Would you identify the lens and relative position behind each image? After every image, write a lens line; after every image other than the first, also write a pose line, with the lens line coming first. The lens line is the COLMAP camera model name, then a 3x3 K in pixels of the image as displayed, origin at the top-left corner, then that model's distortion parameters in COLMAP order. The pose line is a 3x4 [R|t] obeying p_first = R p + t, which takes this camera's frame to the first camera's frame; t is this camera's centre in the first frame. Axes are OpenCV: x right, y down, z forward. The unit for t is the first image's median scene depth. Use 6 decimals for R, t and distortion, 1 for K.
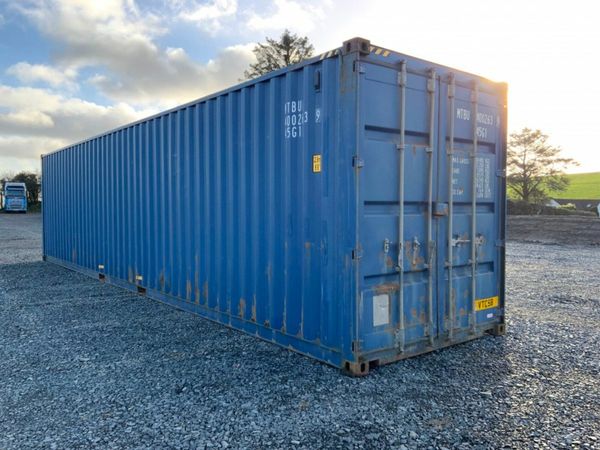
lens RADIAL K [[493.6, 0, 300.0], [0, 493.6, 225.0], [0, 0, 1]] dist [0.108946, -0.219879]
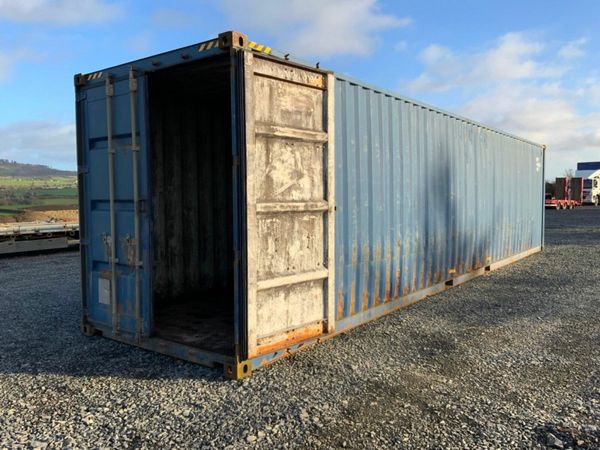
lens RADIAL K [[493.6, 0, 300.0], [0, 493.6, 225.0], [0, 0, 1]] dist [0.108946, -0.219879]
pose [[0.252764, 0.058020, -0.965787, 1.326568], [-0.019928, 0.998301, 0.054758, -0.059103], [0.967323, 0.005405, 0.253491, 1.062989]]
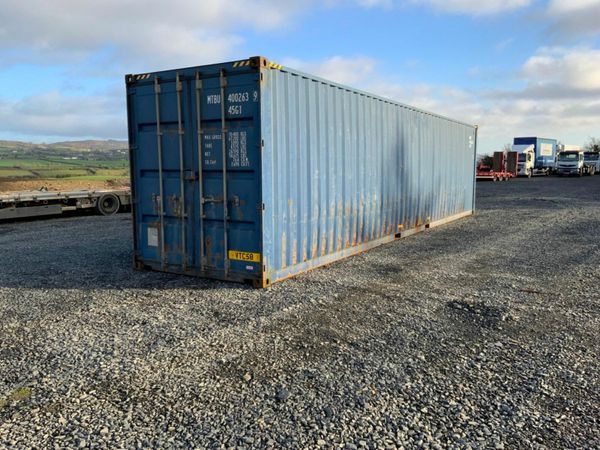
lens RADIAL K [[493.6, 0, 300.0], [0, 493.6, 225.0], [0, 0, 1]] dist [0.108946, -0.219879]
pose [[0.346384, 0.109370, -0.931695, 1.714639], [-0.023233, 0.993876, 0.108031, -0.052077], [0.937805, -0.015775, 0.346804, 0.819954]]
